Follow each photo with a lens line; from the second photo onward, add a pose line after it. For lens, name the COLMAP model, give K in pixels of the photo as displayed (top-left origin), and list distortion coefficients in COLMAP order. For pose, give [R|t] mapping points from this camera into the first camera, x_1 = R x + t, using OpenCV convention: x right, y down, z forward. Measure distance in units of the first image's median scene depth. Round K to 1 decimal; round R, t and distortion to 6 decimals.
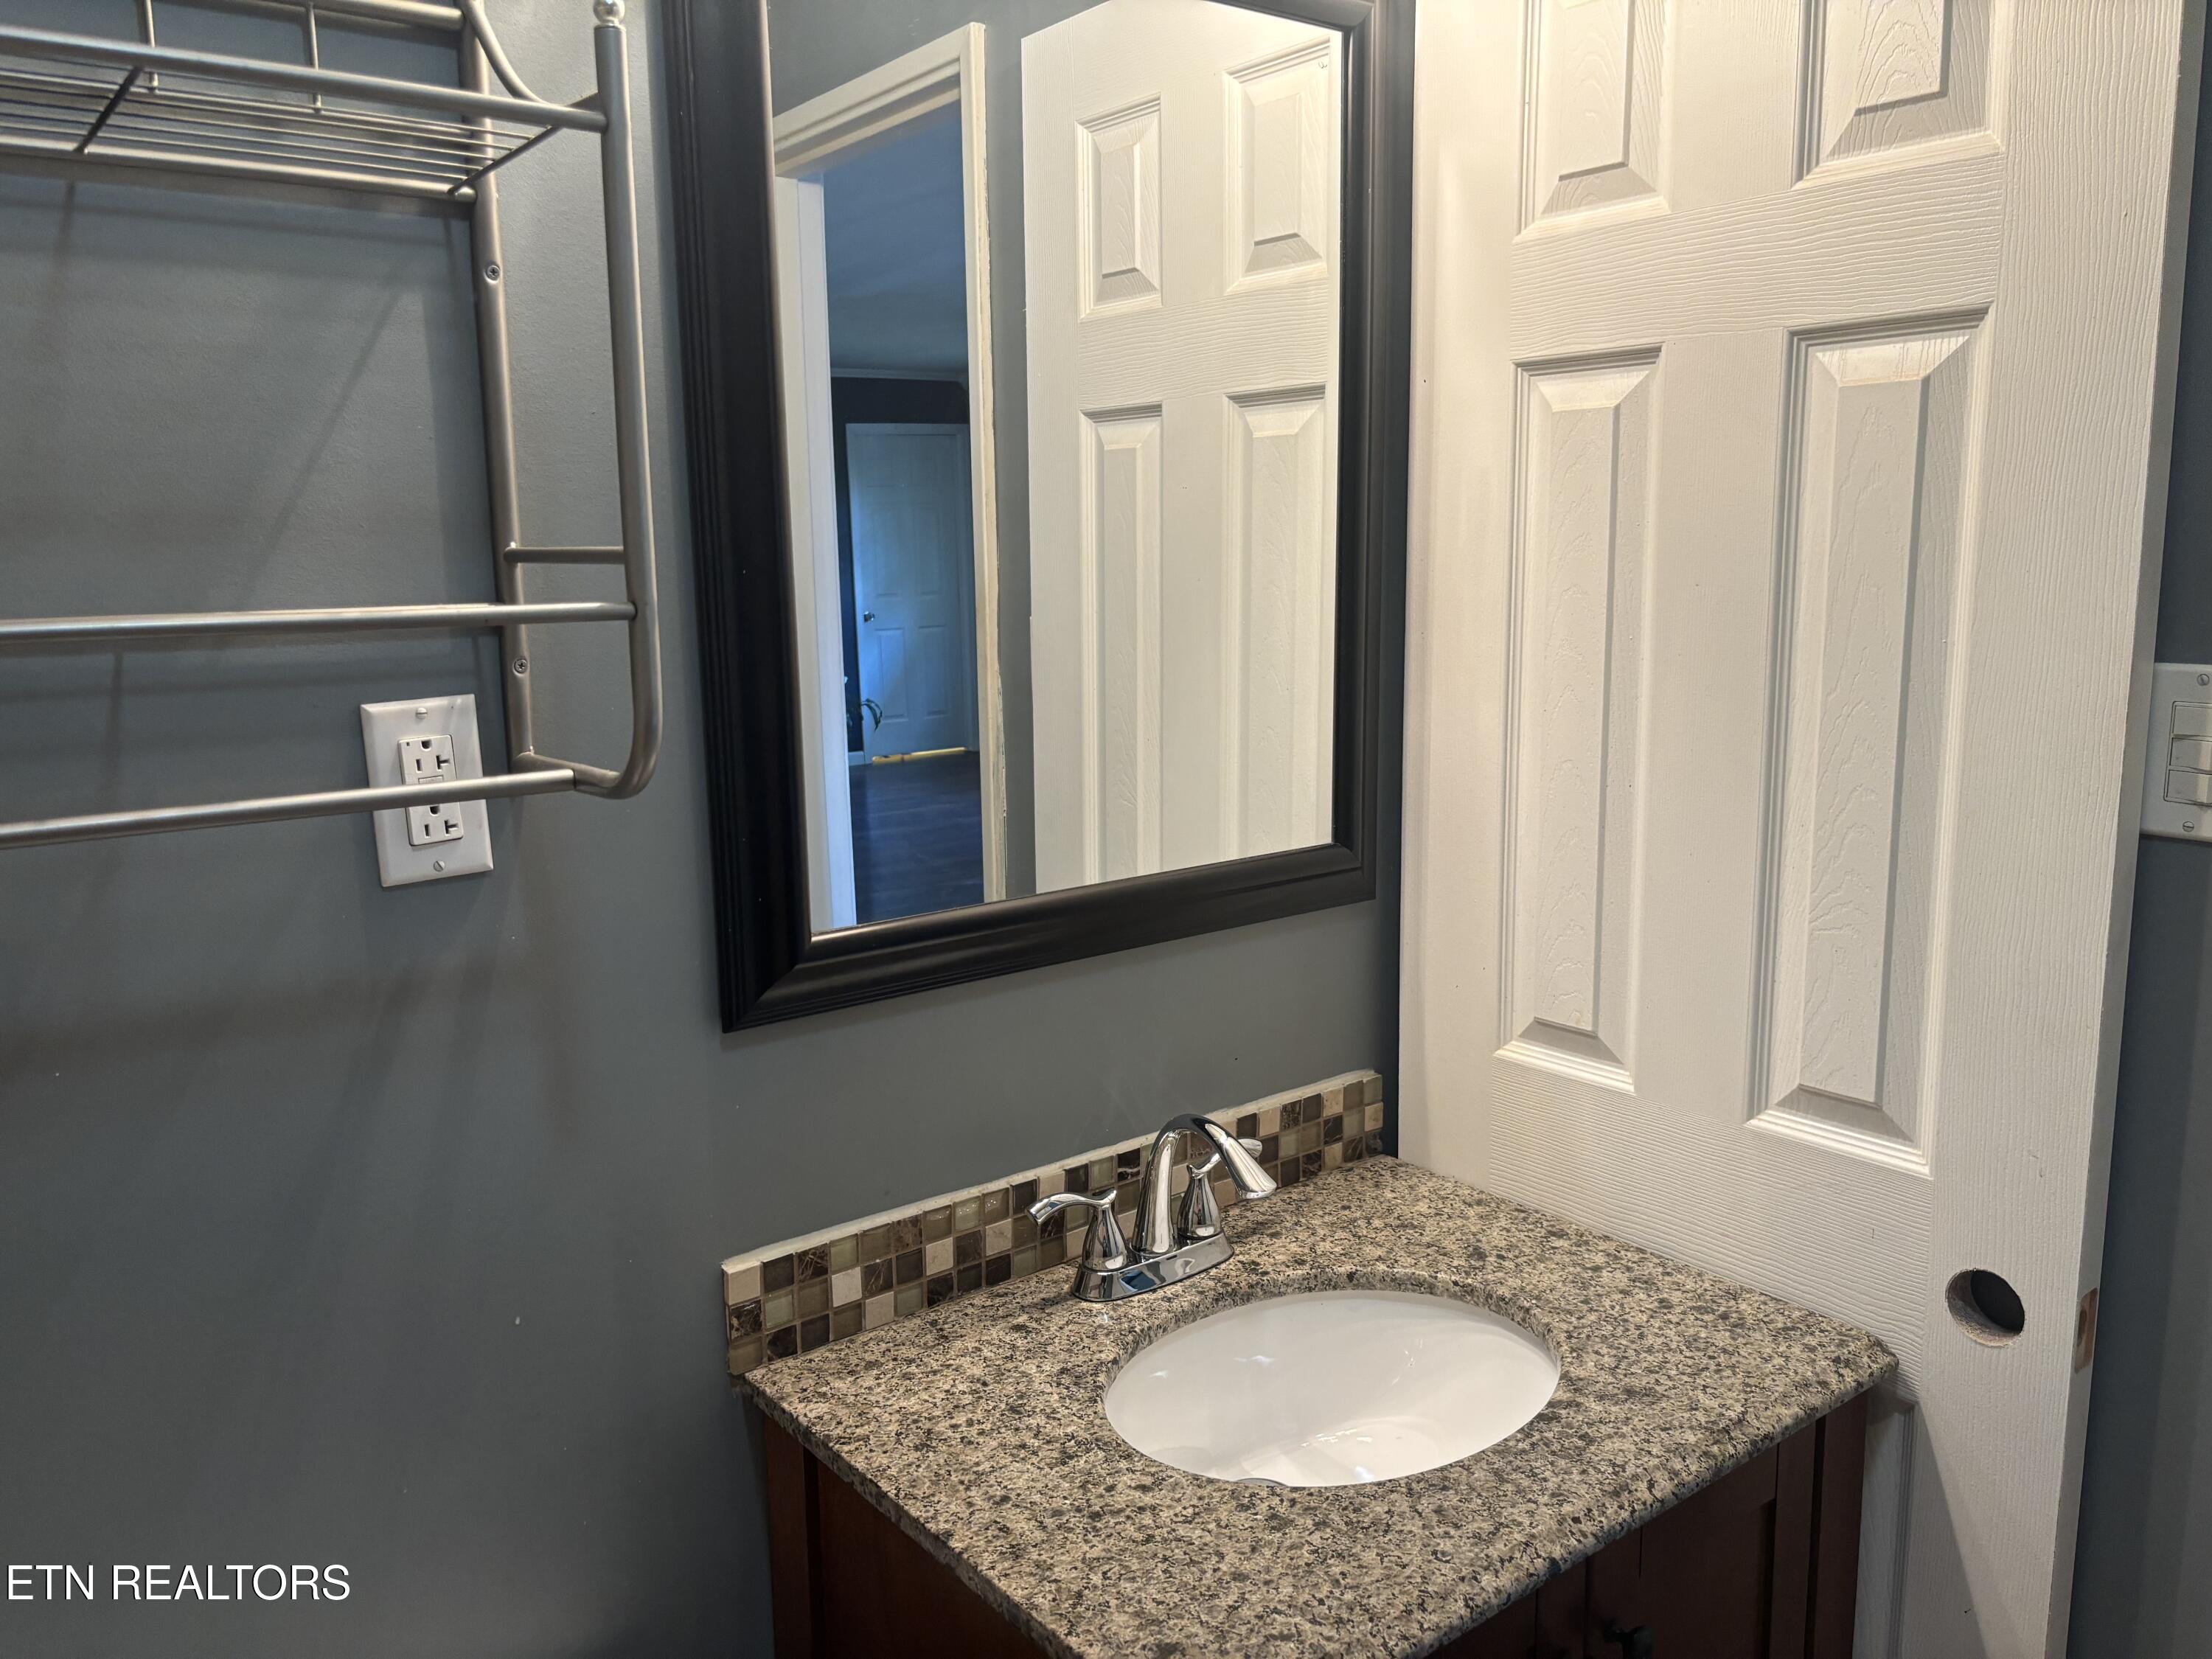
lens RADIAL K [[1681.8, 0, 1101.7], [0, 1681.8, 837.2], [0, 0, 1]] dist [0.047478, -0.046386]
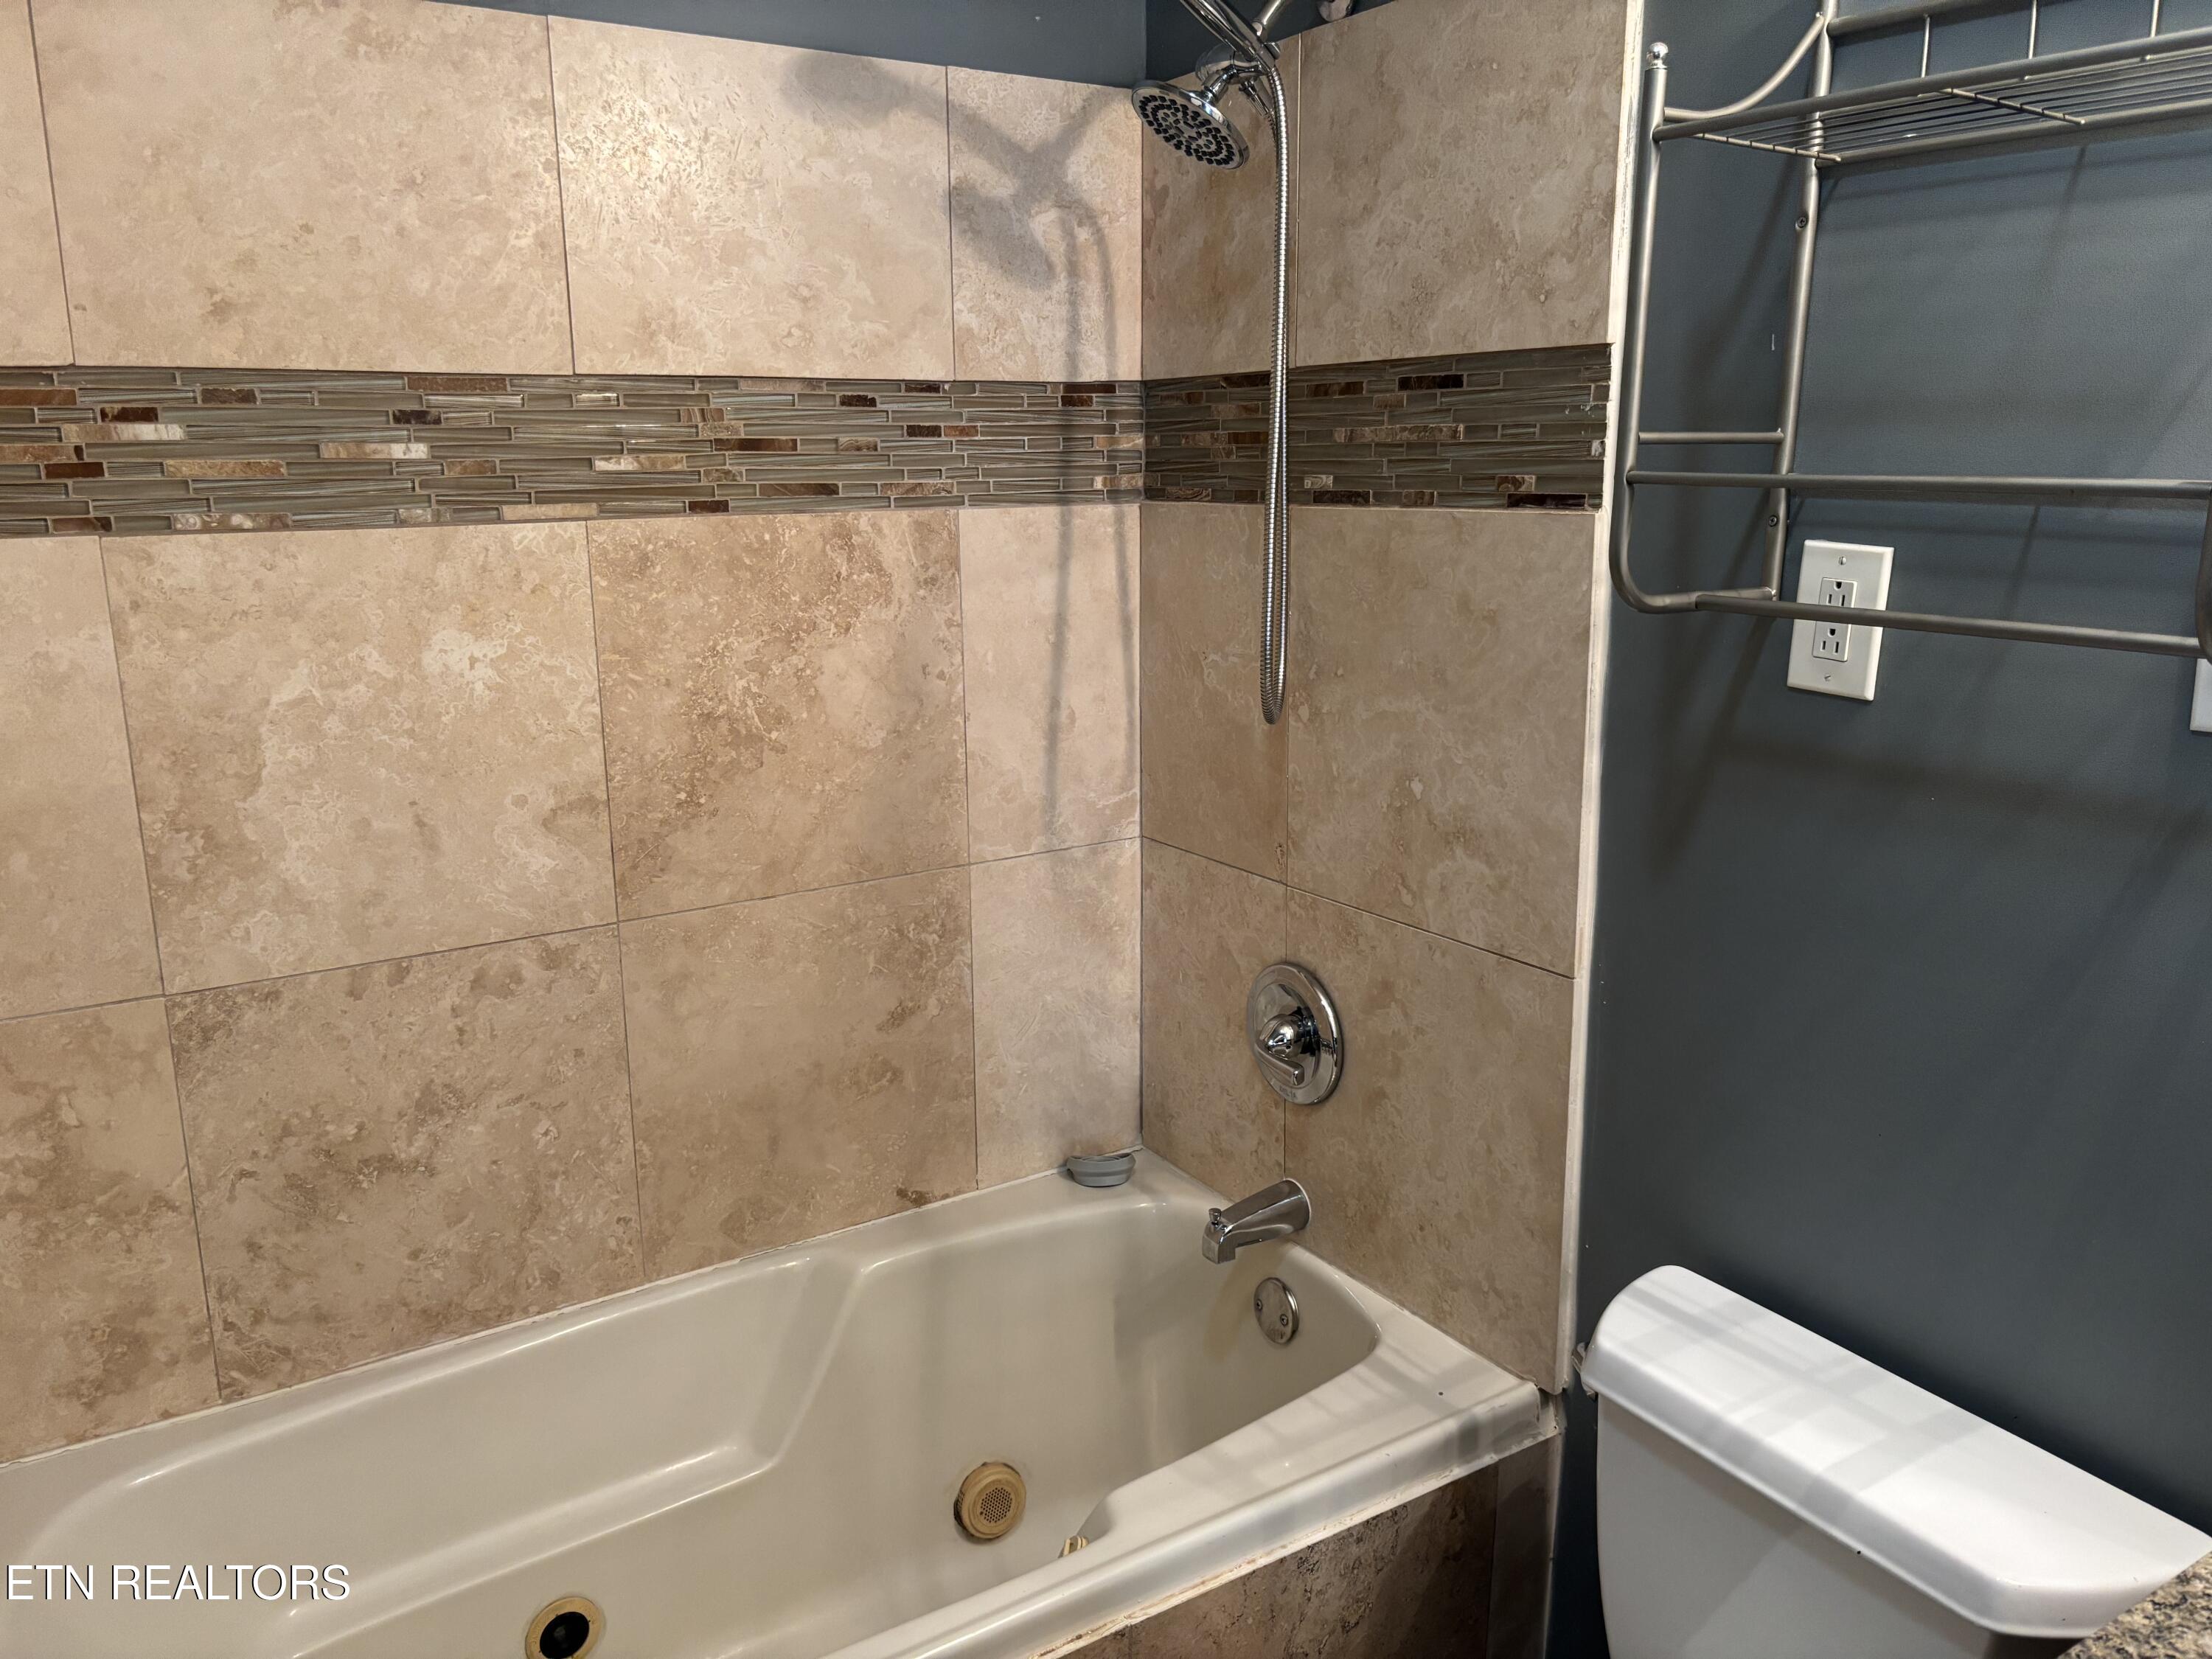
lens RADIAL K [[1681.8, 0, 1099.9], [0, 1681.8, 826.6], [0, 0, 1]] dist [0.047478, -0.046386]
pose [[-0.047909, 0.249310, -0.967238, 0.811885], [-0.153538, 0.955003, 0.253761, -0.093250], [0.986981, 0.160665, -0.007474, 0.323551]]
